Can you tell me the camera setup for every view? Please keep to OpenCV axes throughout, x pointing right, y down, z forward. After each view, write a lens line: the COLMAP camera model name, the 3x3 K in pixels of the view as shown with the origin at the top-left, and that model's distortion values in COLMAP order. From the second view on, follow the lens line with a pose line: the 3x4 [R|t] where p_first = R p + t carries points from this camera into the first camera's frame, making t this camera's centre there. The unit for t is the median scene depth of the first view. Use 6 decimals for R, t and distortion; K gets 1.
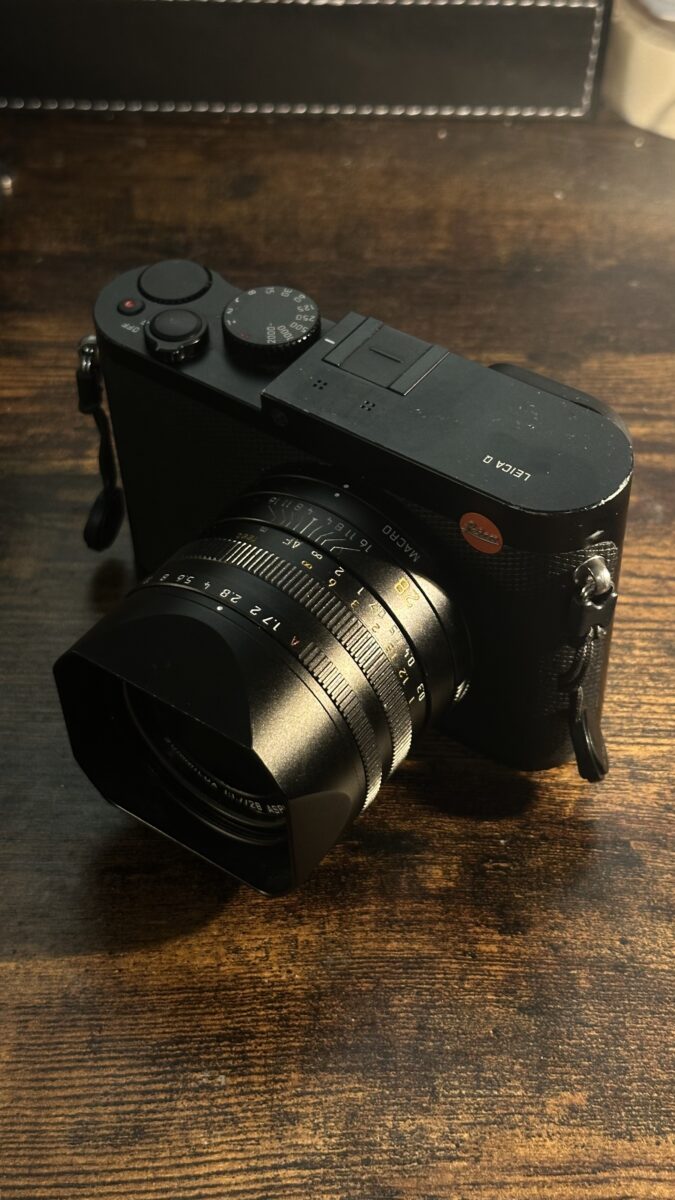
lens RADIAL K [[1730.3, 0, 337.5], [0, 1730.3, 600.0], [0, 0, 1]] dist [0.157899, -0.090098]
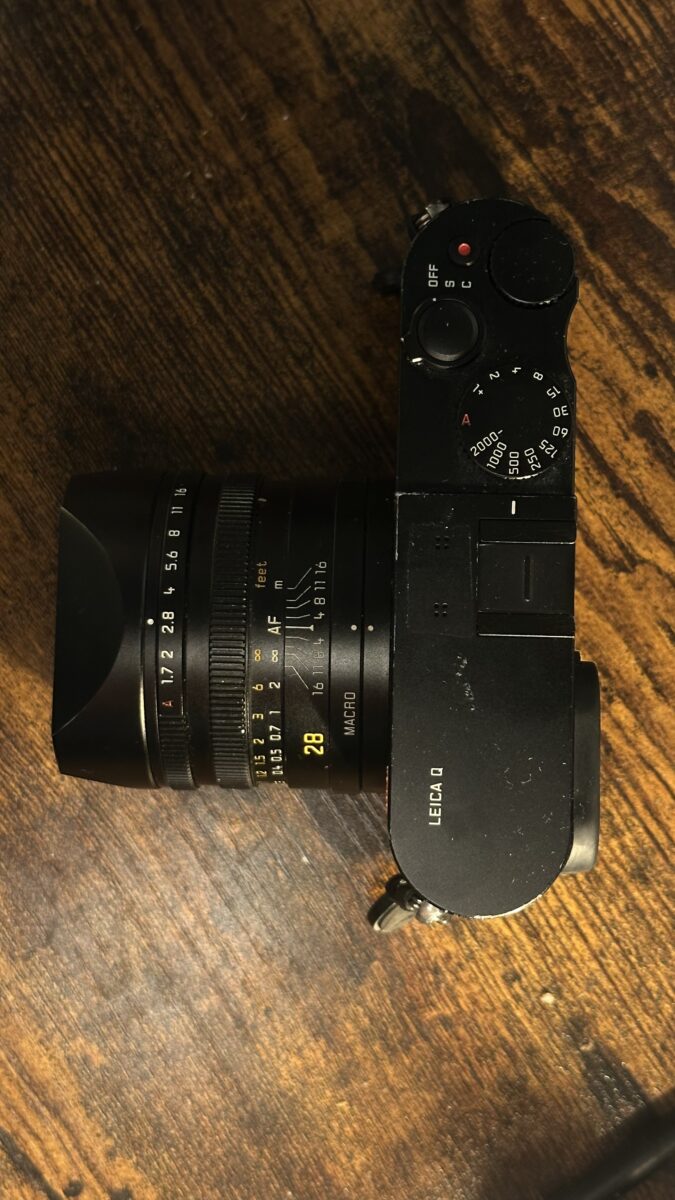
lens RADIAL K [[1730.3, 0, 337.5], [0, 1730.3, 600.0], [0, 0, 1]] dist [0.157899, -0.090098]
pose [[0.563850, 0.825326, -0.030162, 0.010131], [-0.593783, 0.430506, 0.679770, -0.671460], [0.574017, -0.365379, 0.732805, 0.321972]]
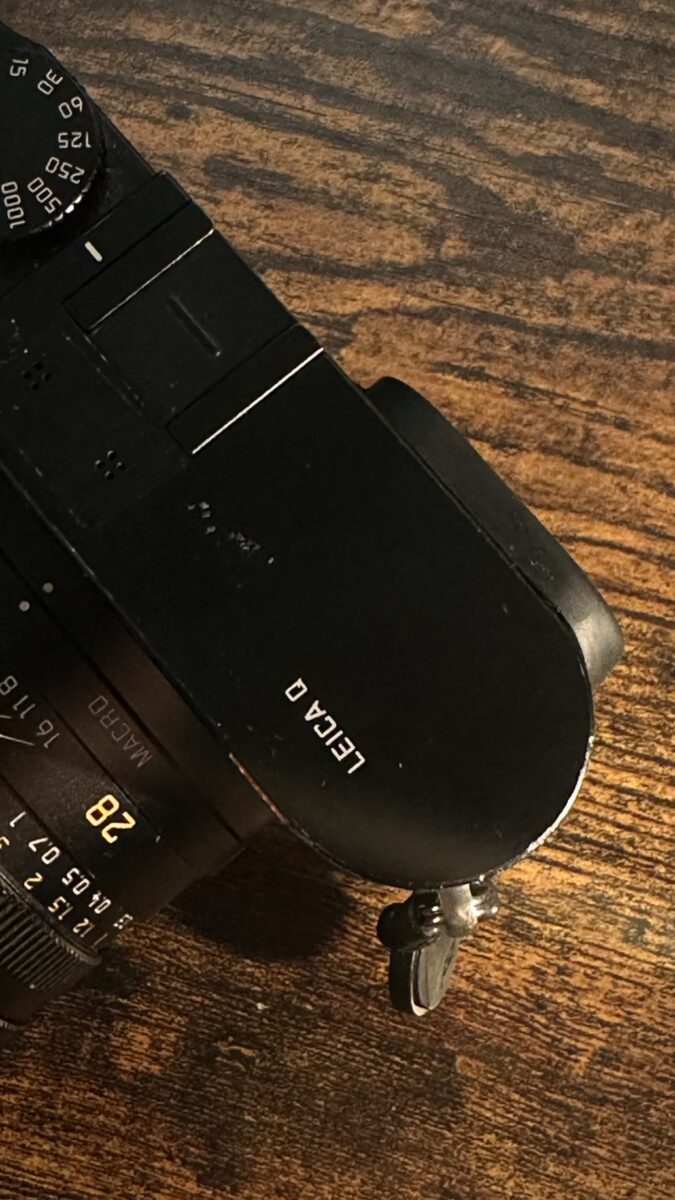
lens RADIAL K [[1727.8, 0, 193.9], [0, 1727.8, 521.2], [0, 0, 1]] dist [-0.004116, -0.001523]
pose [[0.964541, 0.250125, -0.084250, 0.083774], [-0.165893, 0.822811, 0.543563, -0.362214], [0.205281, -0.510312, 0.835129, 0.581639]]
